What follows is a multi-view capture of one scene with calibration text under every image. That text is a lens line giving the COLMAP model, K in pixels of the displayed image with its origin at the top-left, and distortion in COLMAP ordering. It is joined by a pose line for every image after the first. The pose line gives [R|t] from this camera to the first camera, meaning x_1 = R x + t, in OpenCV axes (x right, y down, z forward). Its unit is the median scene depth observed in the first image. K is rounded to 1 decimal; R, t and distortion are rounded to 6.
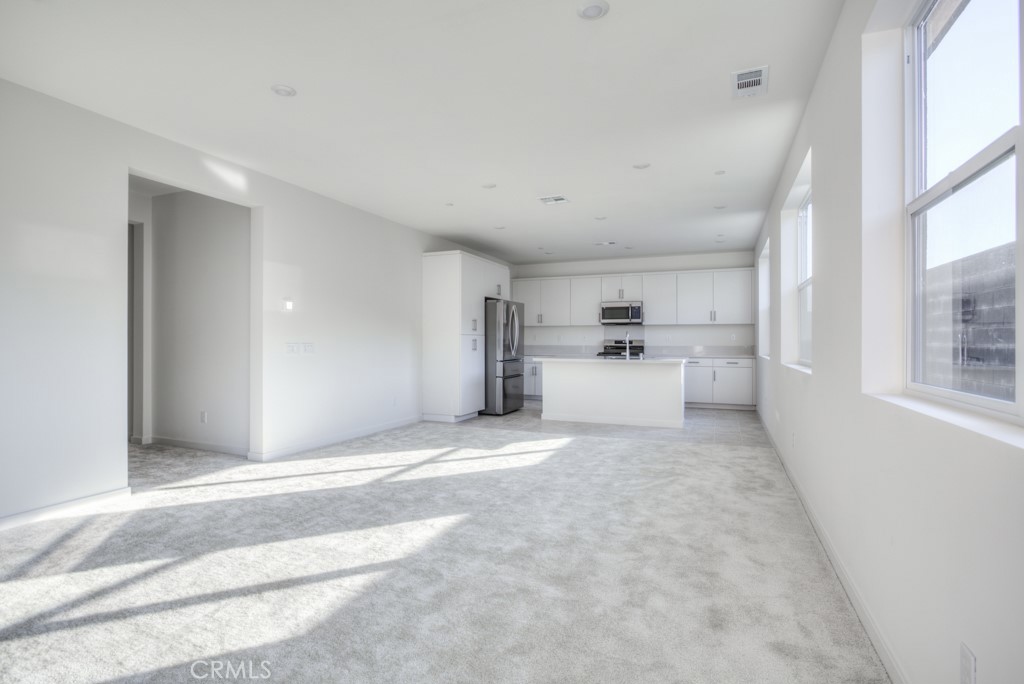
lens RADIAL K [[505.2, 0, 512.0], [0, 505.2, 342.0], [0, 0, 1]] dist [-0.019283, 0.000557]
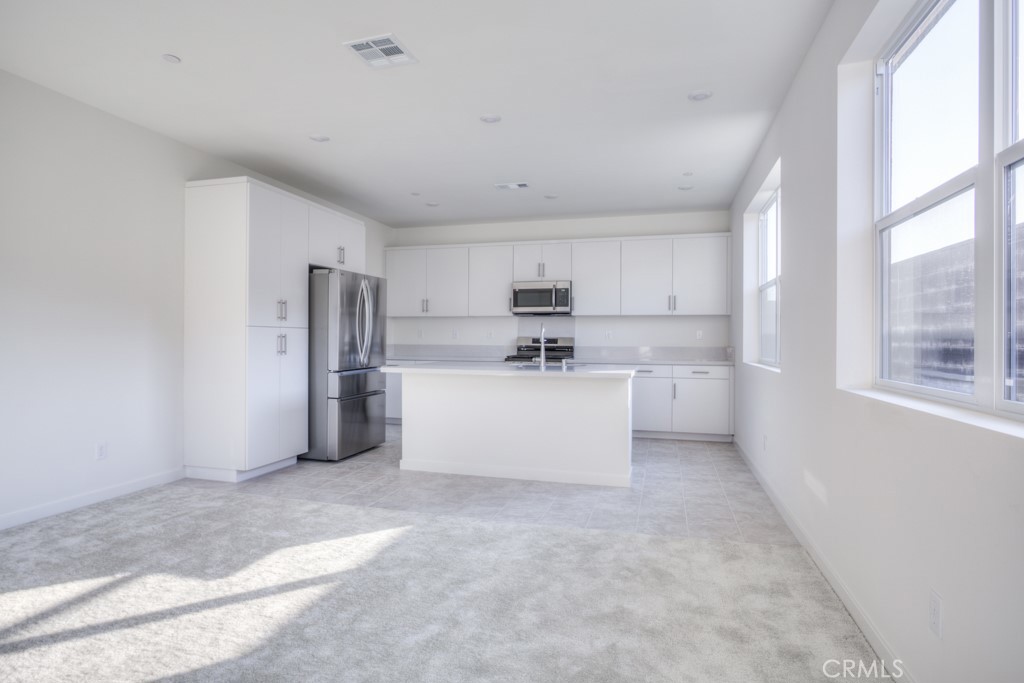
lens RADIAL K [[545.5, 0, 509.2], [0, 545.5, 339.9], [0, 0, 1]] dist [-0.011879, 0.001358]
pose [[0.993142, 0.003803, 0.116850, 0.103273], [-0.003759, 0.999993, -0.000593, -0.000124], [-0.116851, 0.000150, 0.993149, 0.321931]]
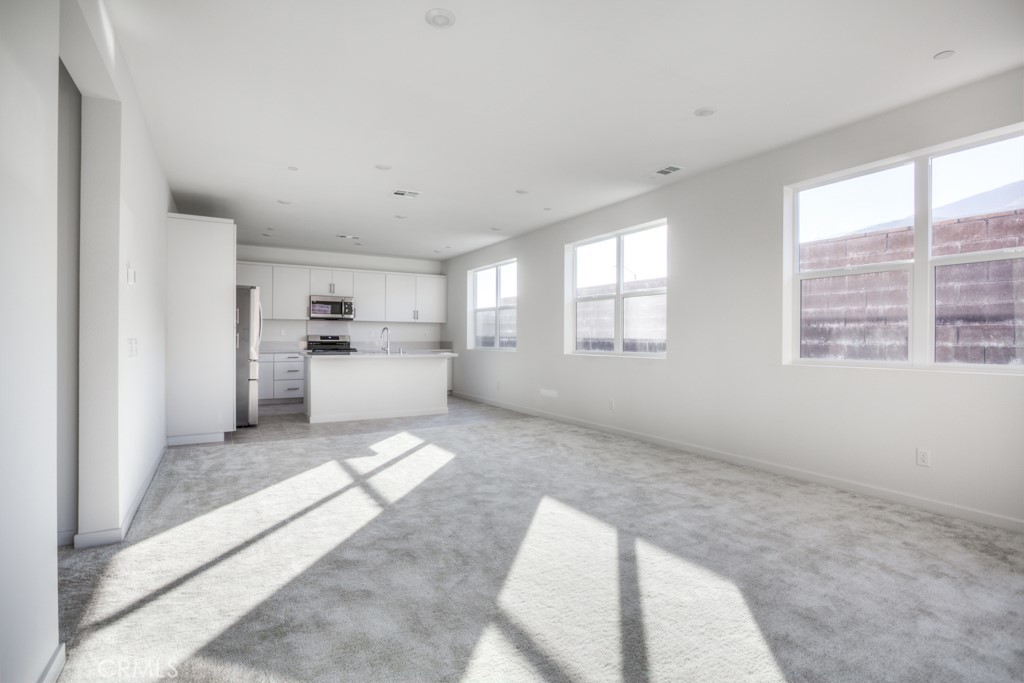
lens RADIAL K [[497.9, 0, 506.2], [0, 497.9, 341.7], [0, 0, 1]] dist [-0.017500, 0.000298]
pose [[0.610226, -0.003322, 0.792221, -0.400228], [-0.003790, 0.999968, 0.007113, -0.000126], [-0.792219, -0.007343, 0.610193, 0.172692]]
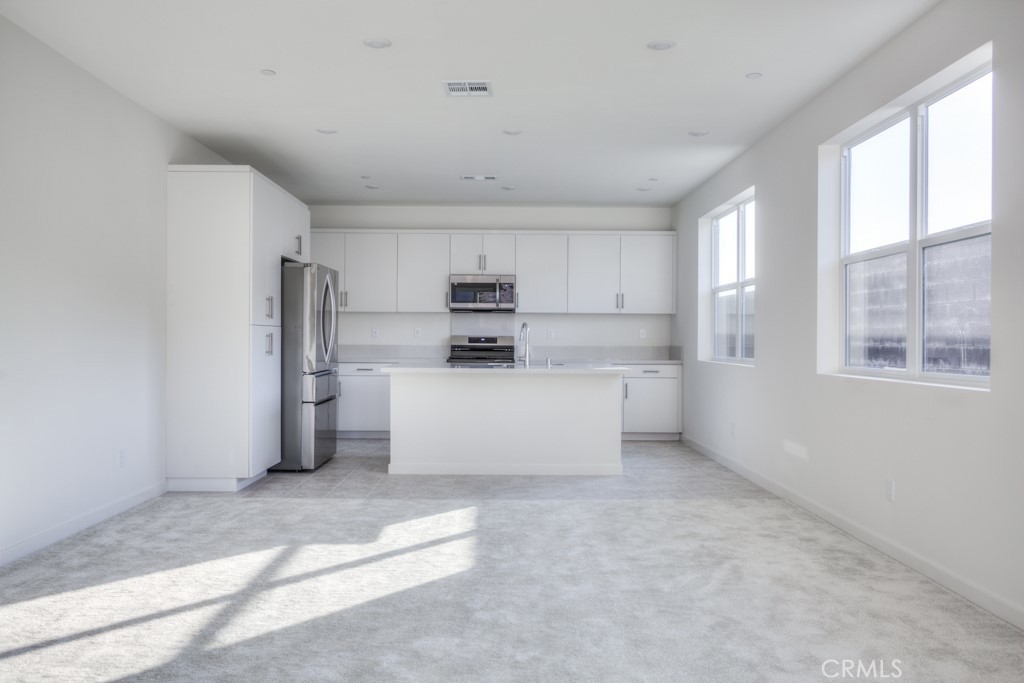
lens RADIAL K [[776.1, 0, 506.7], [0, 776.1, 341.4], [0, 0, 1]] dist [-0.005133, -0.001919]
pose [[0.920670, 0.002537, 0.390335, -0.151812], [-0.003816, 0.999990, 0.002502, -0.000364], [-0.390324, -0.003792, 0.920670, 0.127311]]
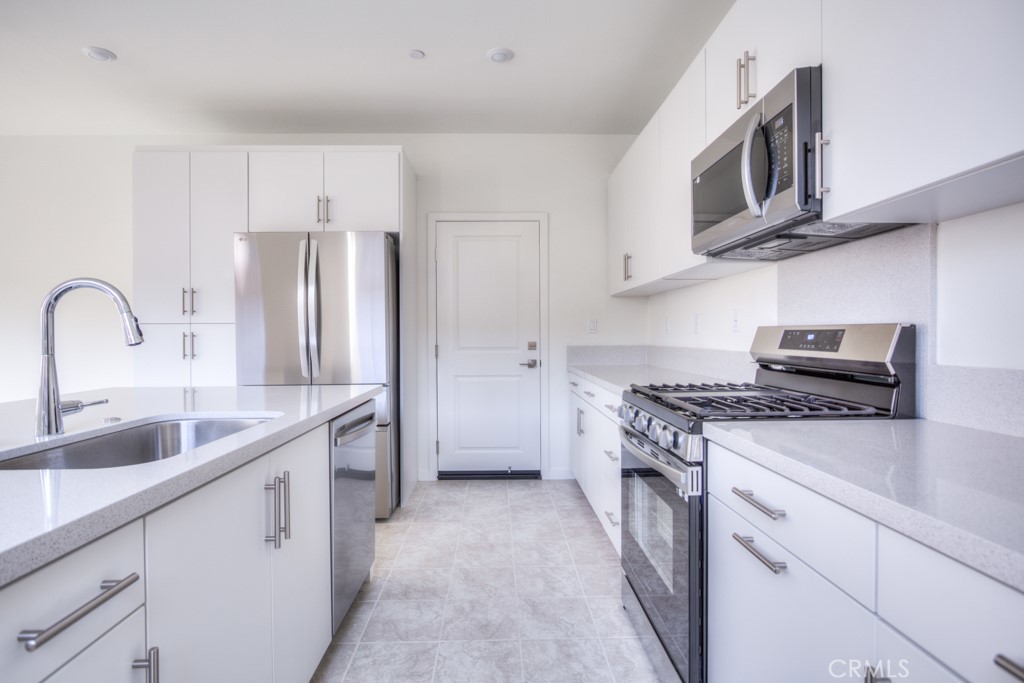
lens RADIAL K [[505.2, 0, 512.0], [0, 505.2, 341.5], [0, 0, 1]] dist [-0.019283, 0.000557]
pose [[0.408101, 0.005841, -0.912918, 0.414351], [0.002802, 0.999967, 0.007651, -0.000413], [0.912932, -0.005680, 0.408071, 0.996967]]
